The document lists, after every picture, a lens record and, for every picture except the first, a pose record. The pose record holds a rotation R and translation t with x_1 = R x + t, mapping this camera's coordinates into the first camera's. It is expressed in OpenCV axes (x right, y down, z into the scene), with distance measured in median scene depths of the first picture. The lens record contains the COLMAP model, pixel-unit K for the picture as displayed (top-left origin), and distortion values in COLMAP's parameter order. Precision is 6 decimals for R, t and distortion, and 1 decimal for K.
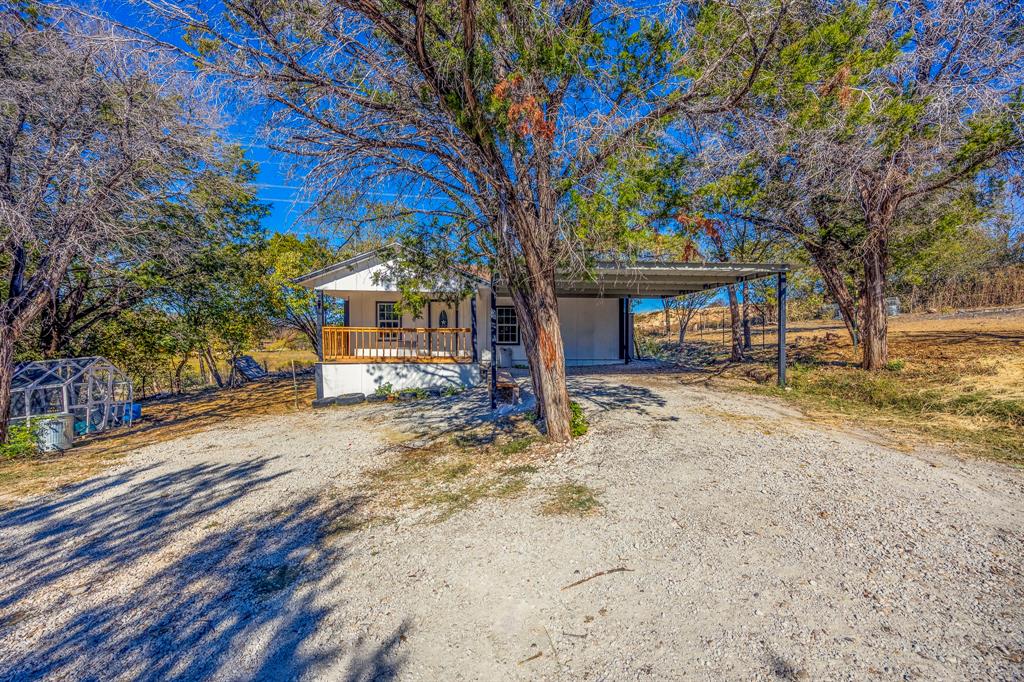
lens RADIAL K [[387.5, 0, 511.6], [0, 387.5, 345.1], [0, 0, 1]] dist [-0.003535, -0.000567]
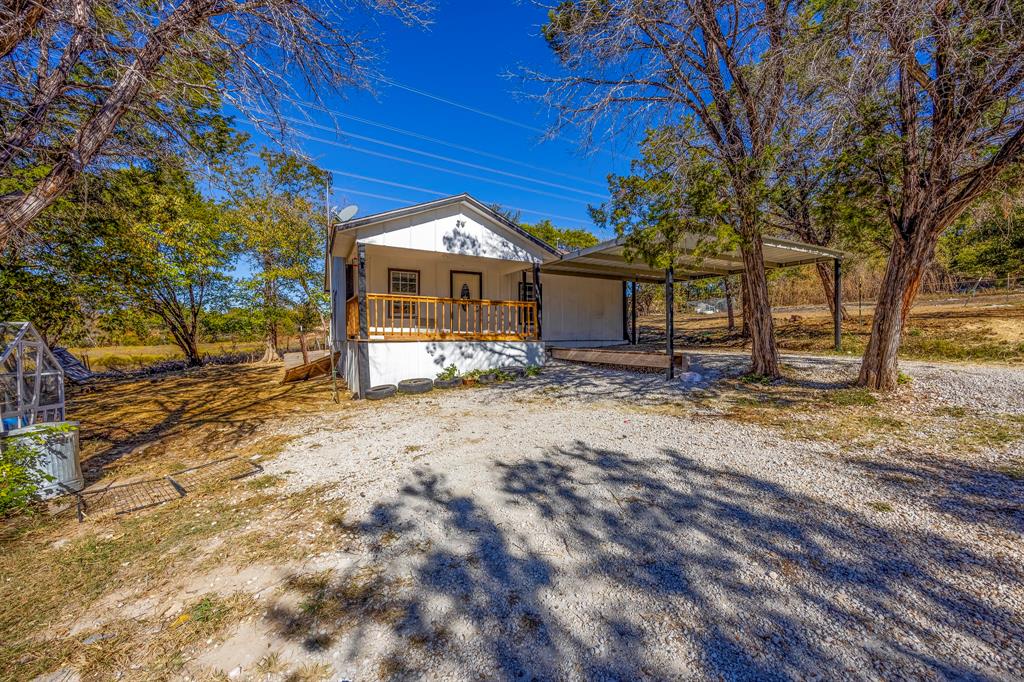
lens RADIAL K [[387.5, 0, 513.4], [0, 387.5, 340.9], [0, 0, 1]] dist [-0.003535, -0.000567]
pose [[0.913396, -0.003565, 0.407057, -0.533311], [0.005208, 0.999982, -0.002927, 0.050238], [-0.407039, 0.004793, 0.913398, 0.194978]]
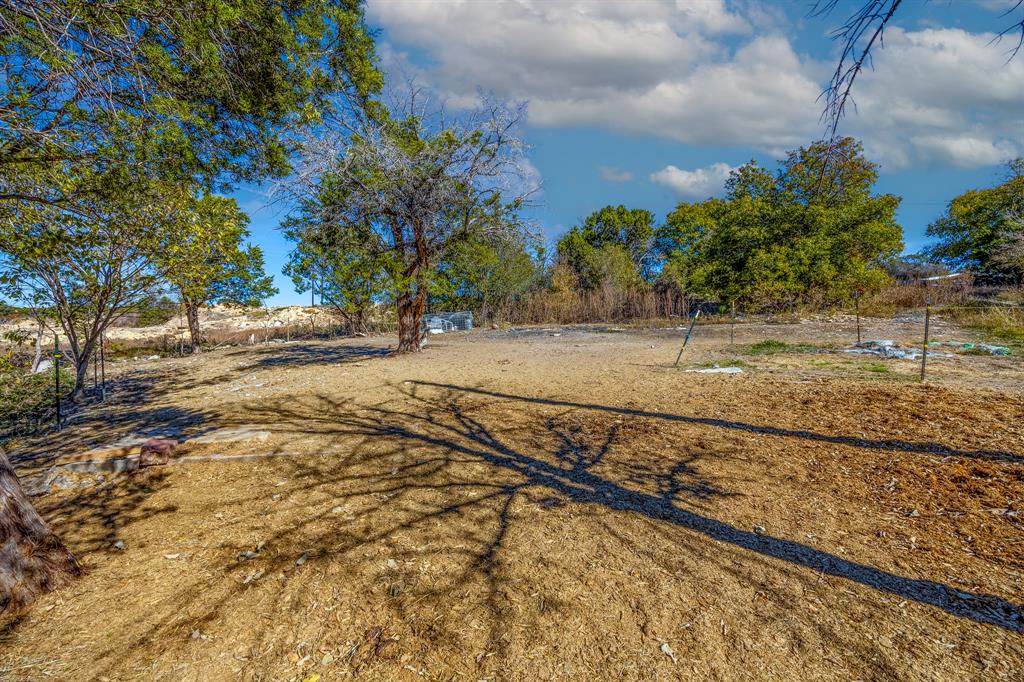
lens RADIAL K [[387.5, 0, 511.4], [0, 387.5, 342.8], [0, 0, 1]] dist [-0.003535, -0.000567]
pose [[0.676516, -0.002984, 0.736421, 0.755180], [0.001193, 0.999995, 0.002956, -0.108976], [-0.736427, -0.001121, 0.676517, 0.539235]]
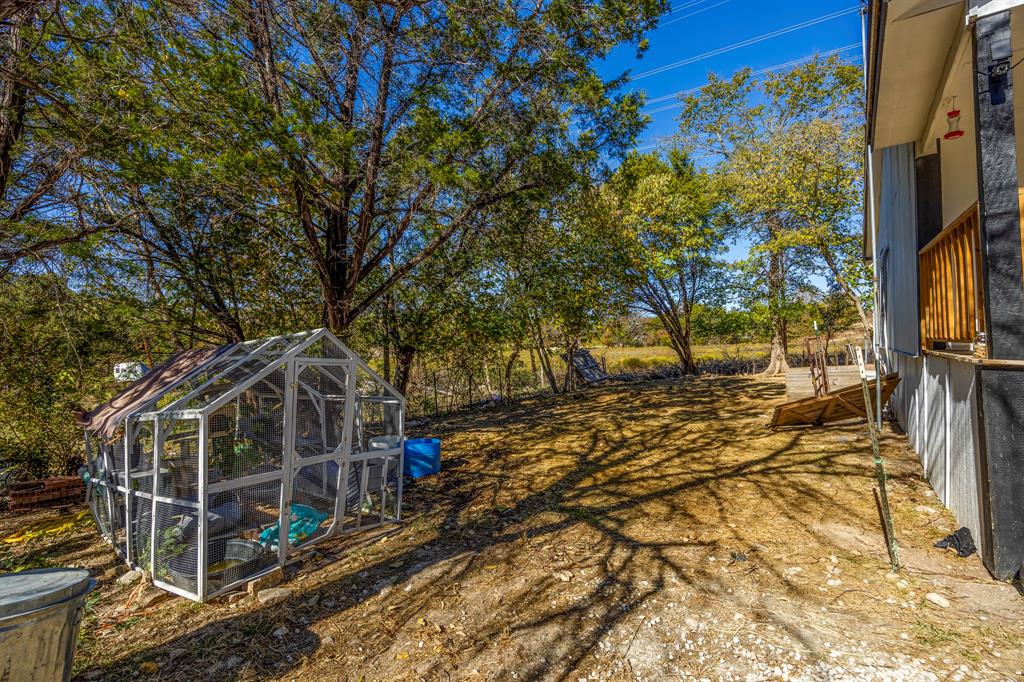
lens RADIAL K [[446.9, 0, 514.9], [0, 446.9, 335.1], [0, 0, 1]] dist [0.002018, -0.000321]
pose [[0.759734, -0.008044, -0.650184, -0.535391], [-0.003440, 0.999860, -0.016391, 0.033096], [0.650225, 0.014689, 0.759600, 0.640516]]
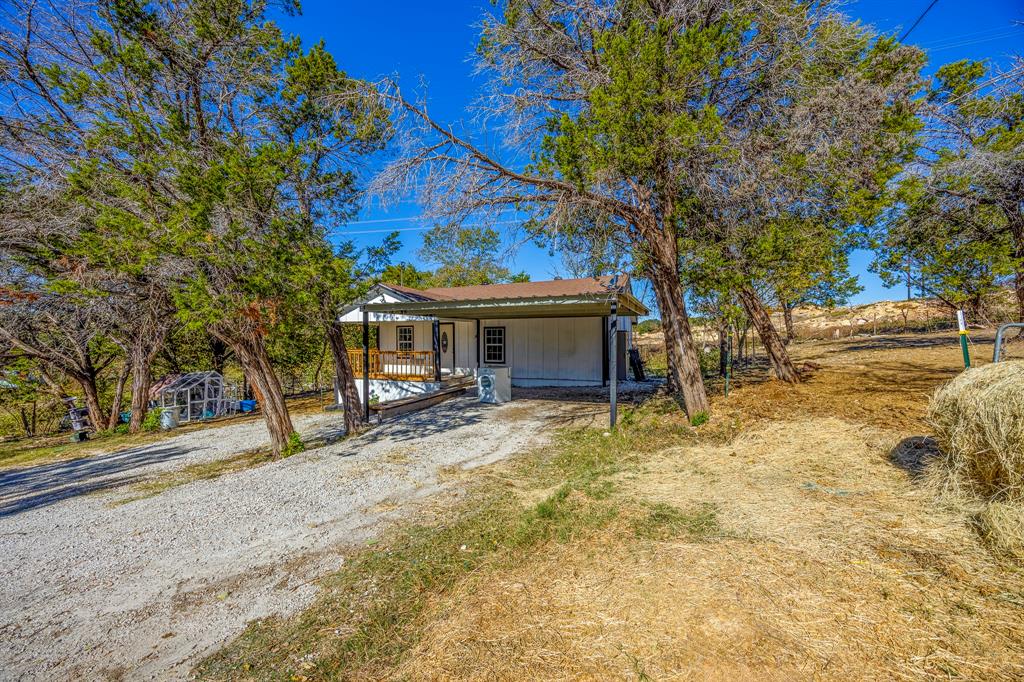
lens RADIAL K [[387.5, 0, 507.7], [0, 387.5, 346.5], [0, 0, 1]] dist [-0.003535, -0.000567]
pose [[0.898665, 0.000050, -0.438636, 0.603587], [0.000249, 1.000000, 0.000624, -0.060339], [0.438636, -0.000670, 0.898664, 0.064461]]
